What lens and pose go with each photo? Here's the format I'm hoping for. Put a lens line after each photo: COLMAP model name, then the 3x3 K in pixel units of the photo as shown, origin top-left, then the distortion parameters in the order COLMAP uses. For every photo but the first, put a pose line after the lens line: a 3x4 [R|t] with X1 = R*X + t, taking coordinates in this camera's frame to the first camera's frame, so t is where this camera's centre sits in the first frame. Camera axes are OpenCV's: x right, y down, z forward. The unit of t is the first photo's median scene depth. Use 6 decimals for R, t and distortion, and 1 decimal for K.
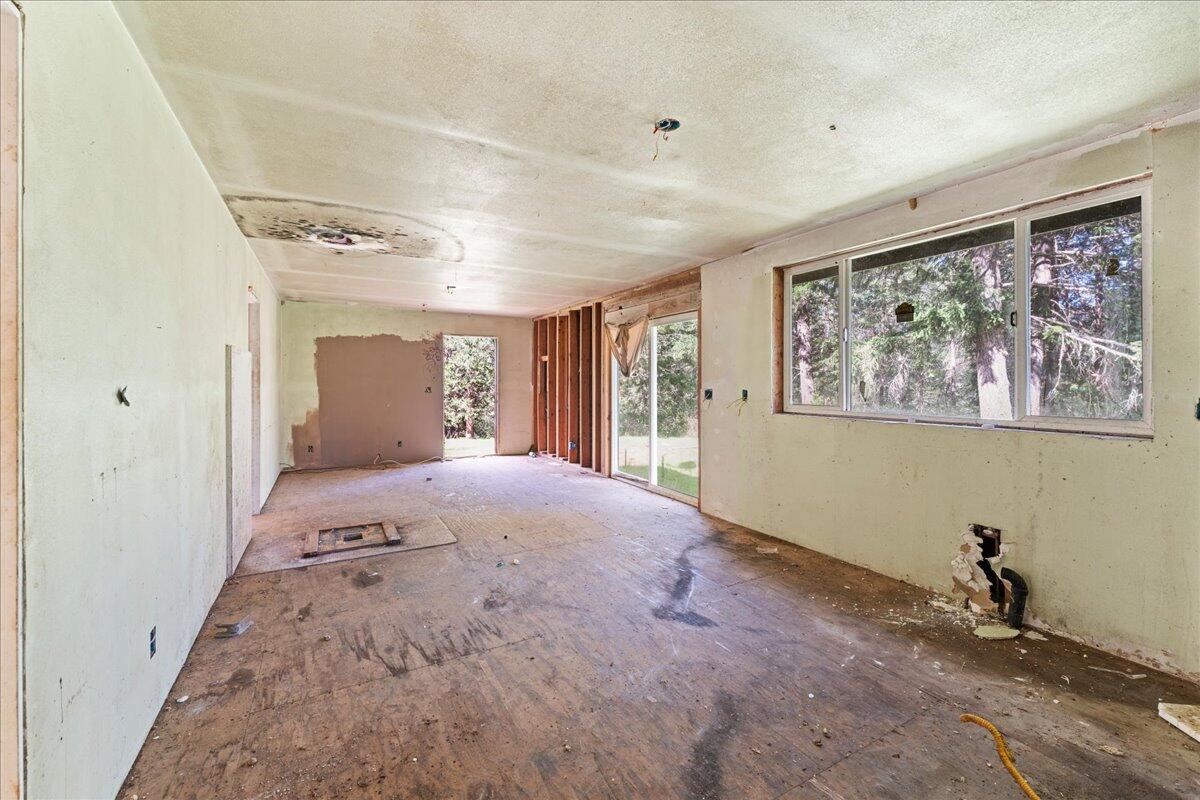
lens RADIAL K [[492.6, 0, 588.7], [0, 492.6, 375.2], [0, 0, 1]] dist [0.001166, -0.000336]
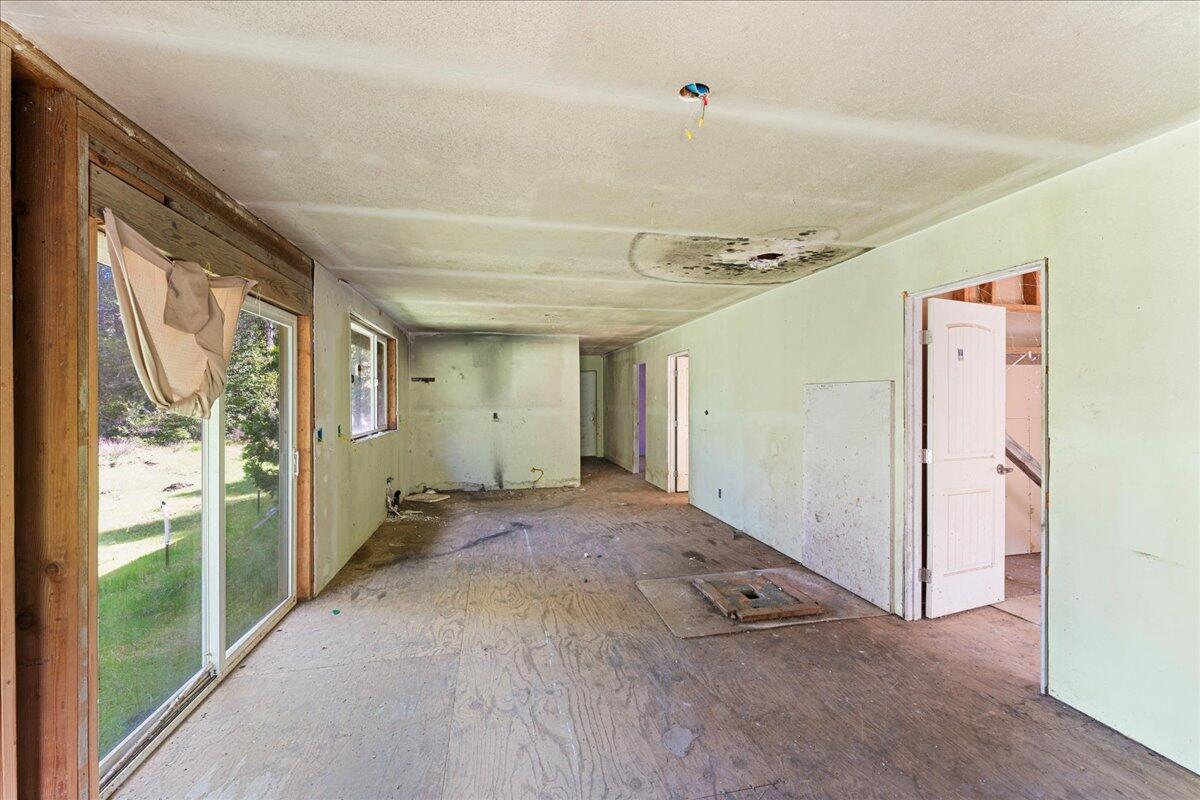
lens RADIAL K [[492.6, 0, 599.2], [0, 492.6, 402.8], [0, 0, 1]] dist [0.001166, -0.000336]
pose [[-0.962420, 0.003451, 0.271542, -0.504259], [0.001439, 0.999970, -0.007605, -0.005390], [-0.271560, -0.006928, -0.962397, 2.126752]]
